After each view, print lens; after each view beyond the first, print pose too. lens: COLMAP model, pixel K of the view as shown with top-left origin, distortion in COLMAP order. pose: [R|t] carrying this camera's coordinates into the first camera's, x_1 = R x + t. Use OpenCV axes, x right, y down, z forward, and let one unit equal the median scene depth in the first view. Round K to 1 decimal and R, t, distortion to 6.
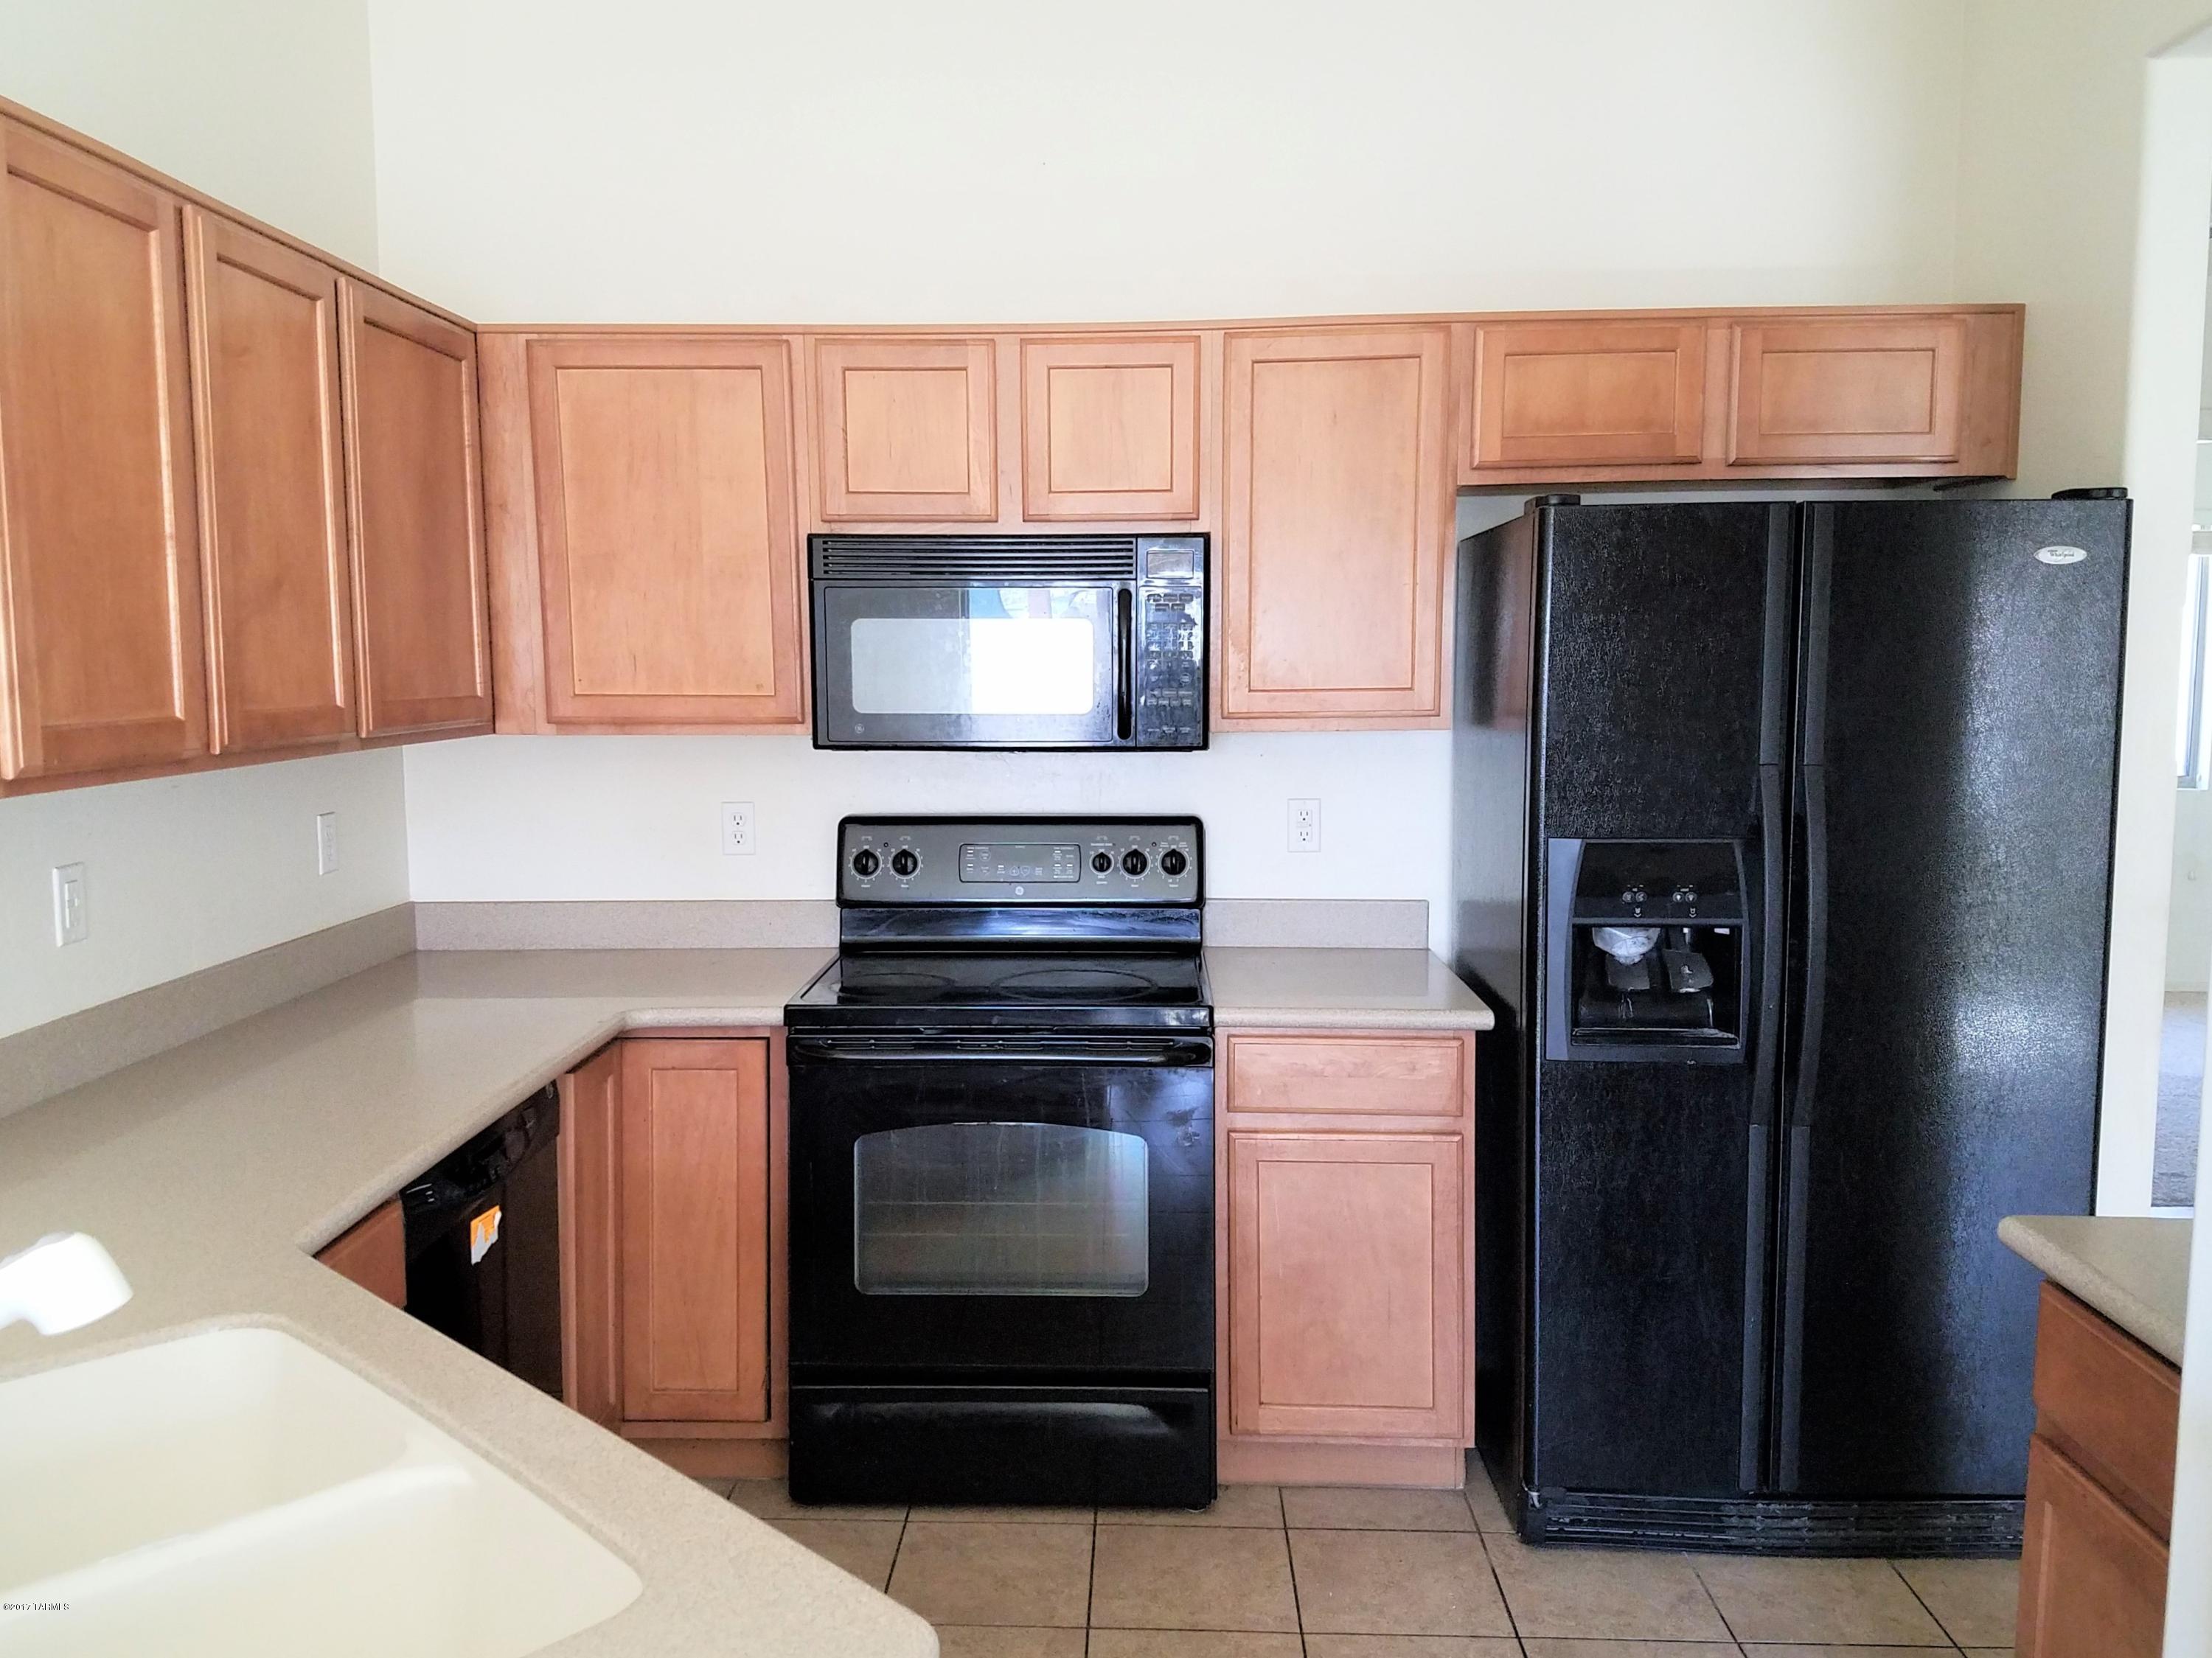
lens RADIAL K [[1744.6, 0, 1060.8], [0, 1744.6, 814.1], [0, 0, 1]] dist [0.106642, -0.241460]
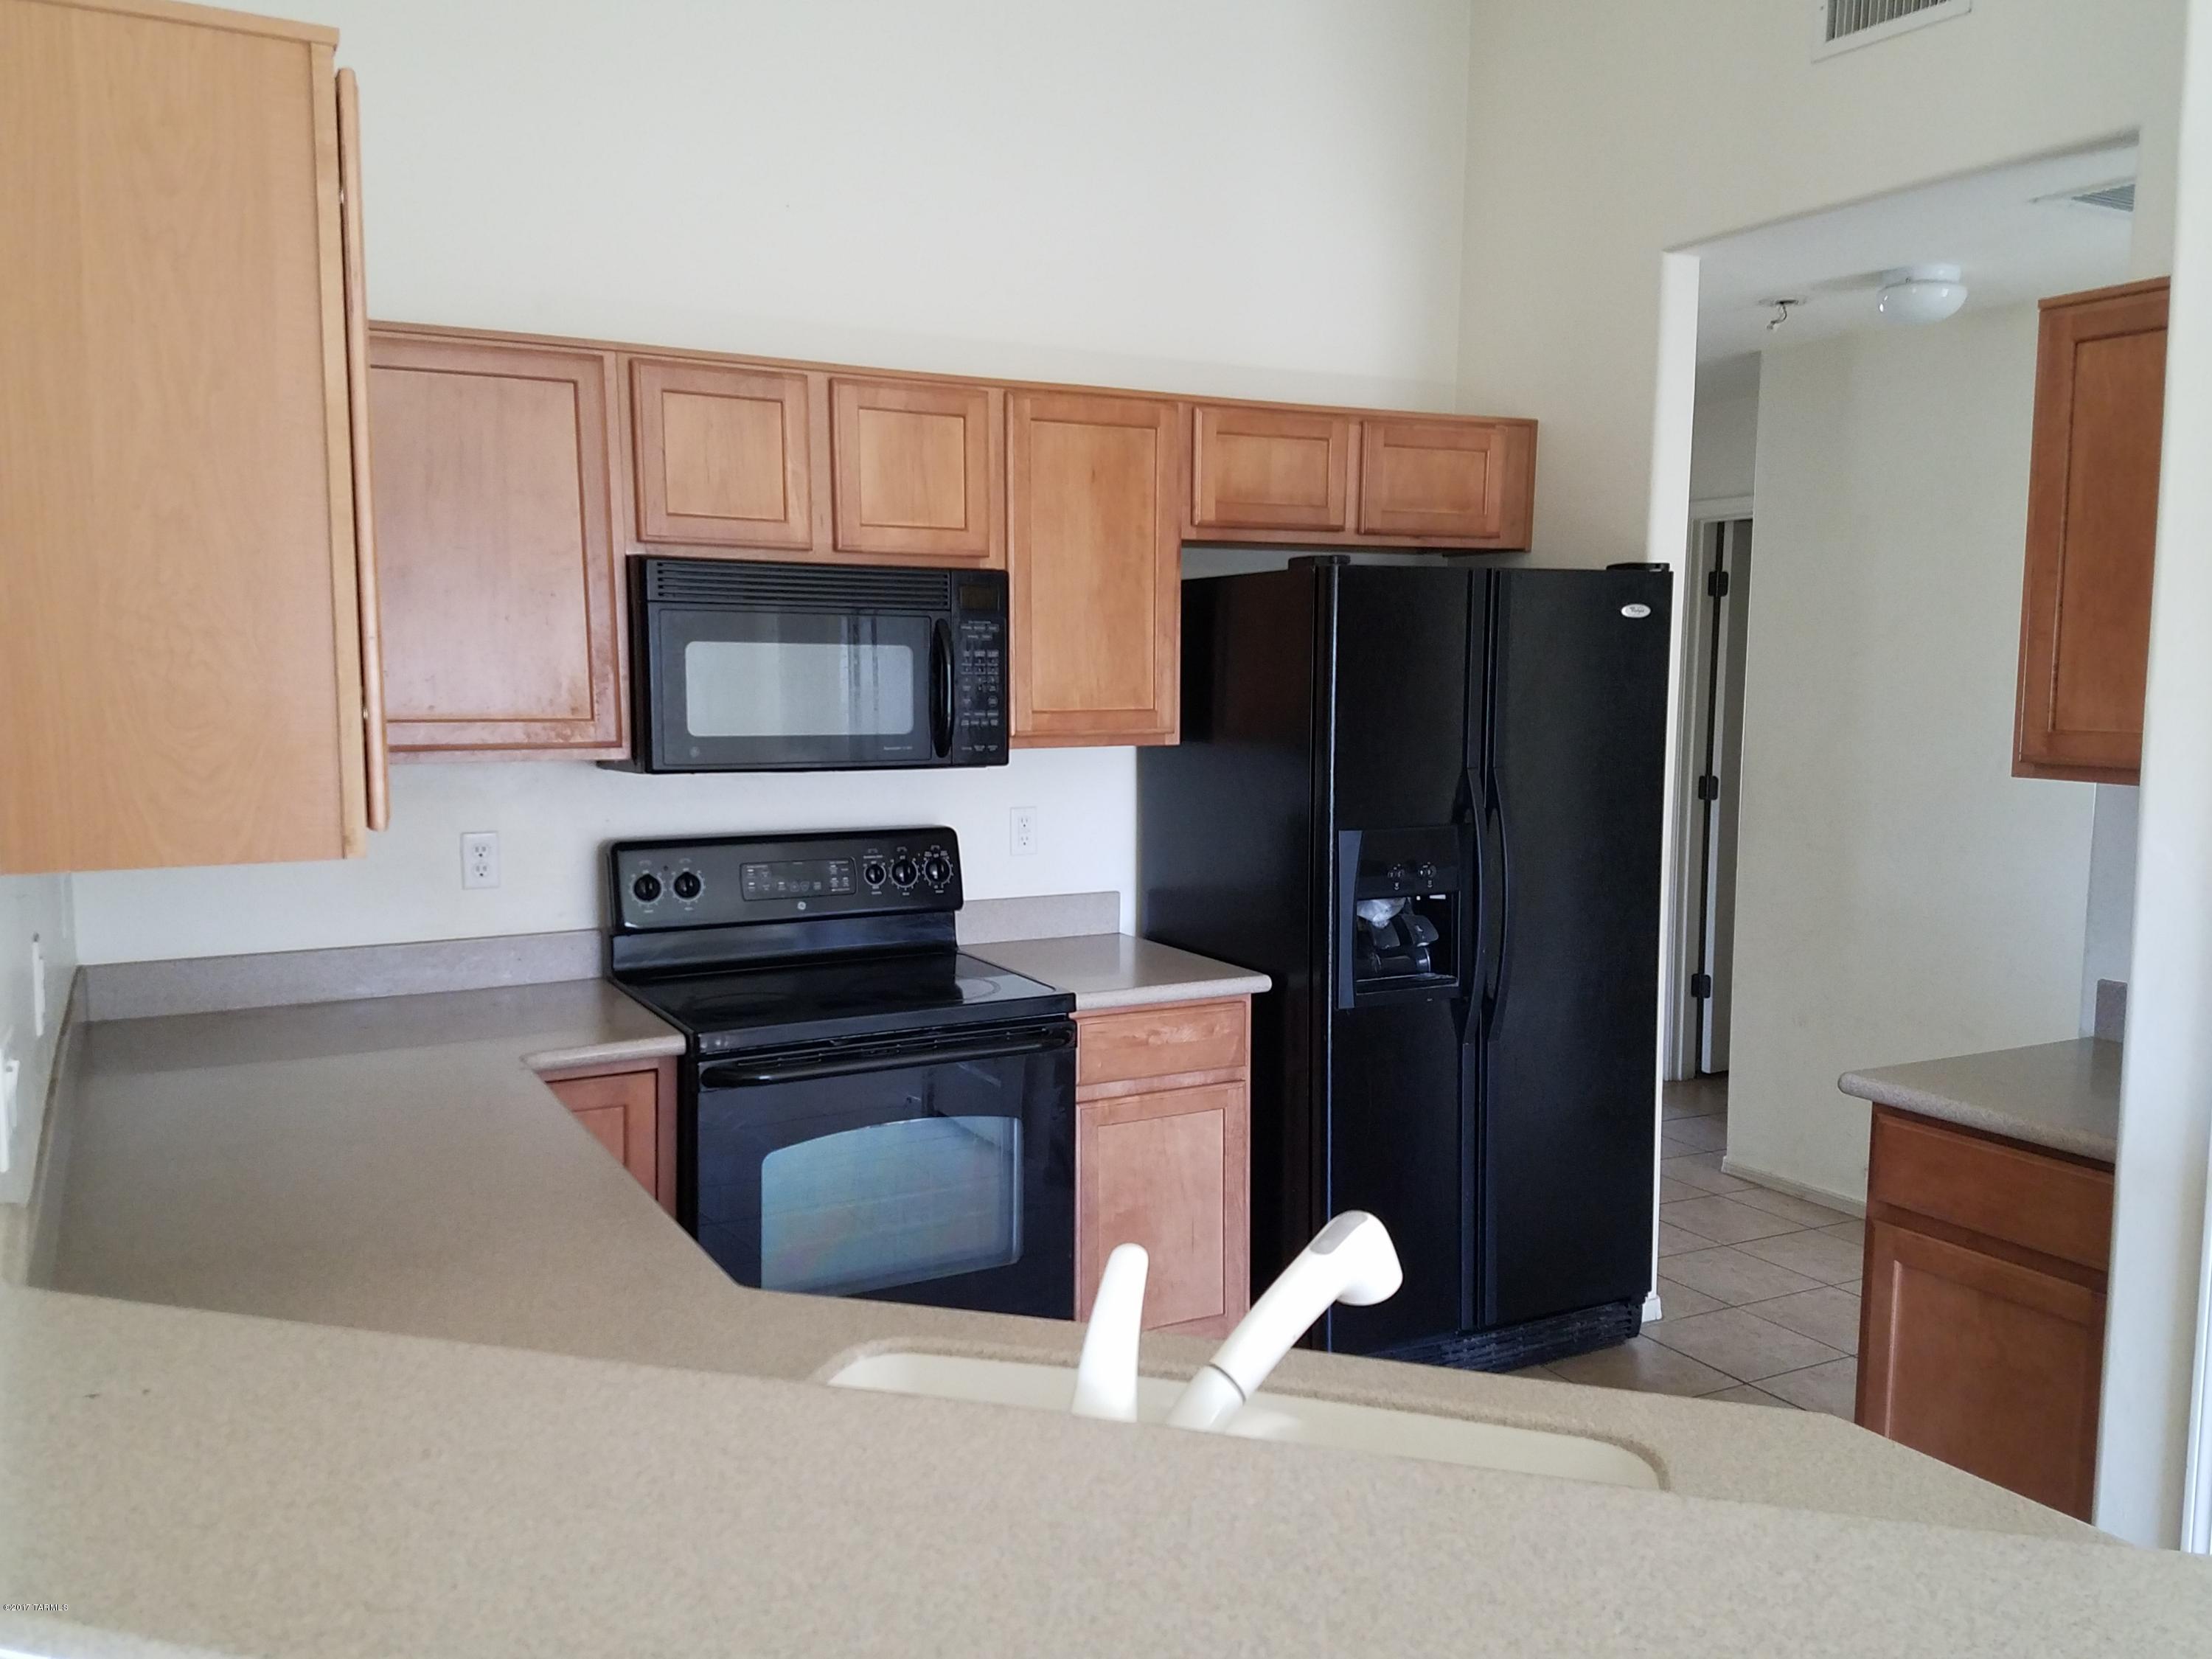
lens RADIAL K [[1769.0, 0, 1106.0], [0, 1769.0, 829.5], [0, 0, 1]] dist [0.060253, -0.000625]
pose [[0.856650, -0.037369, 0.514543, -0.441952], [0.040440, 0.999168, 0.005238, 0.000164], [-0.514310, 0.016321, 0.857449, 0.006809]]
